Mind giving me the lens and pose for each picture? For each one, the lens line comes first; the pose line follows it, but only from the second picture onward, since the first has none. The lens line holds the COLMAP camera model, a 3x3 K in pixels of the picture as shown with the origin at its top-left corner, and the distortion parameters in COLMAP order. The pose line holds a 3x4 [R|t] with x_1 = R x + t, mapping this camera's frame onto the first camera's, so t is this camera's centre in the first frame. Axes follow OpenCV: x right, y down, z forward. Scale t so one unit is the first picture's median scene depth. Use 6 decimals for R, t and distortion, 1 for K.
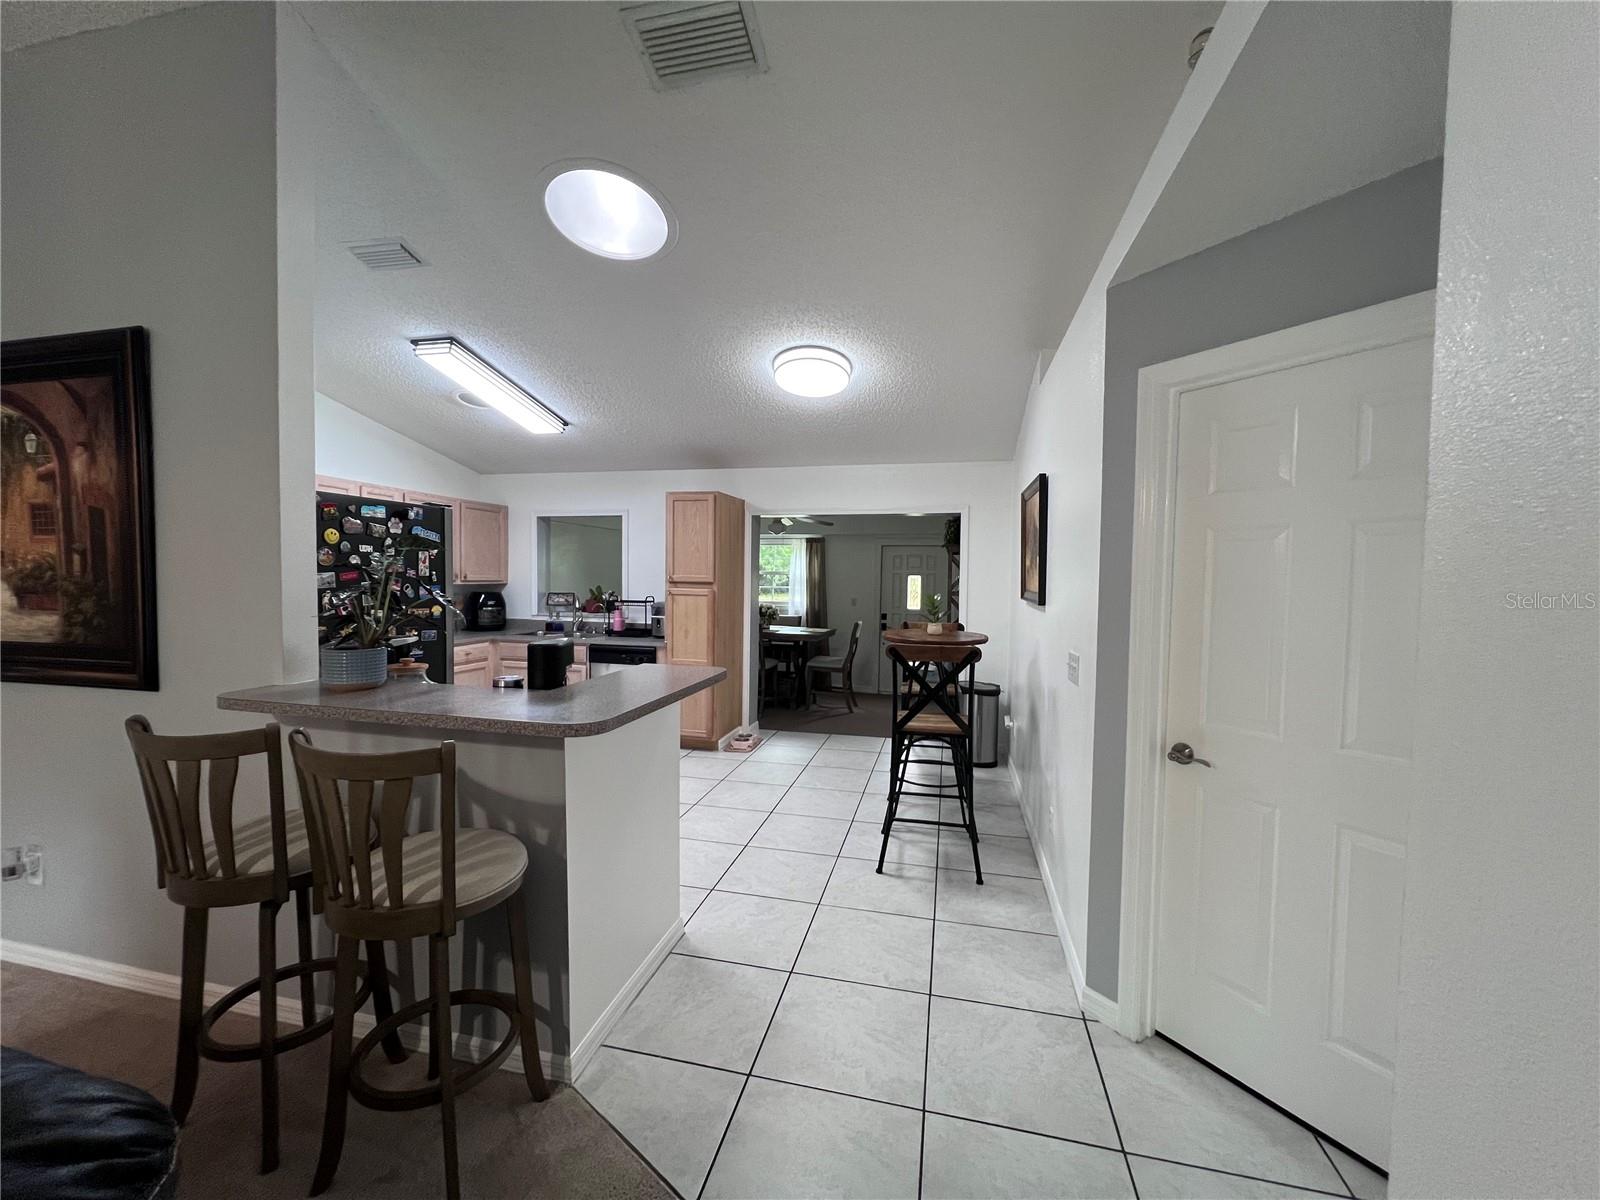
lens RADIAL K [[639.6, 0, 784.3], [0, 639.6, 610.4], [0, 0, 1]] dist [-0.003648, 0.001367]
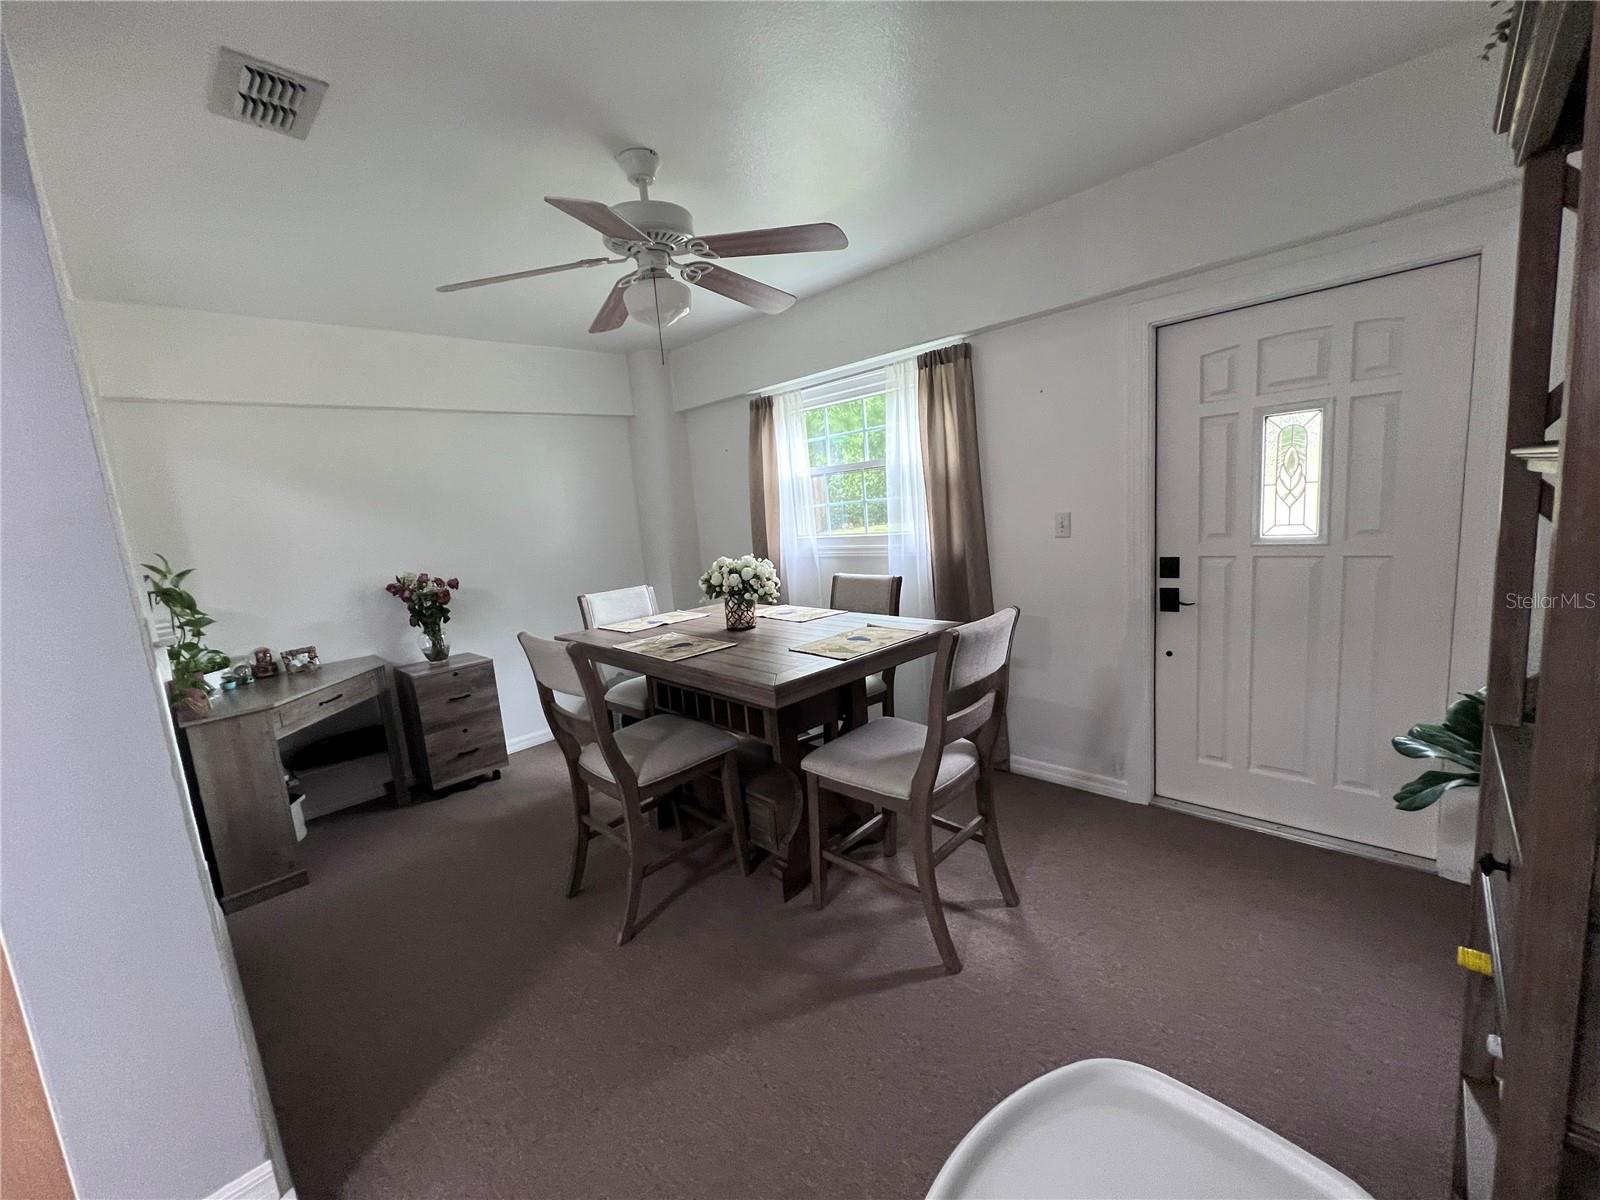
lens RADIAL K [[639.6, 0, 802.0], [0, 639.6, 599.4], [0, 0, 1]] dist [-0.003648, 0.001367]
pose [[0.863475, -0.013184, -0.504219, 0.159468], [0.071426, 0.992781, 0.096358, -0.017131], [0.499308, -0.119217, 0.858183, 0.654791]]
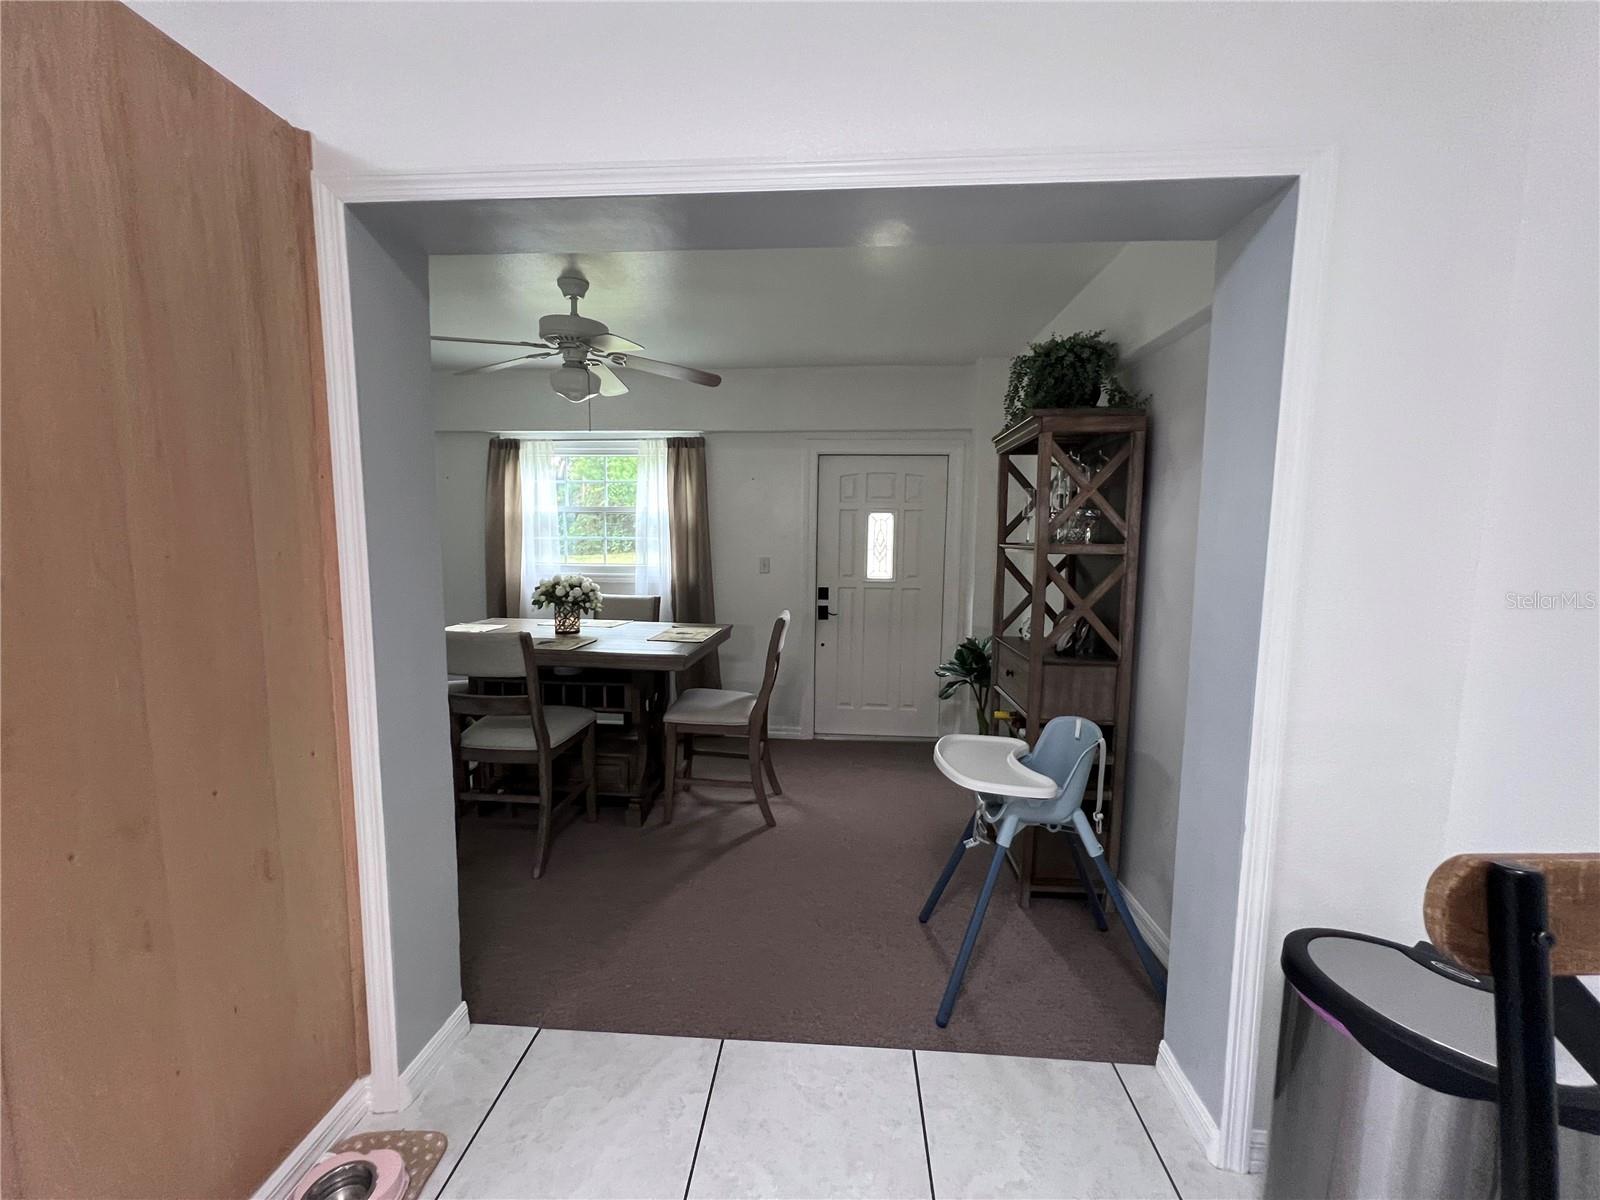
lens RADIAL K [[639.6, 0, 799.2], [0, 639.6, 598.9], [0, 0, 1]] dist [-0.003648, 0.001367]
pose [[0.983253, -0.025172, 0.180499, 0.042495], [0.015564, 0.998395, 0.054451, -0.014491], [-0.181580, -0.050730, 0.982067, 0.496546]]
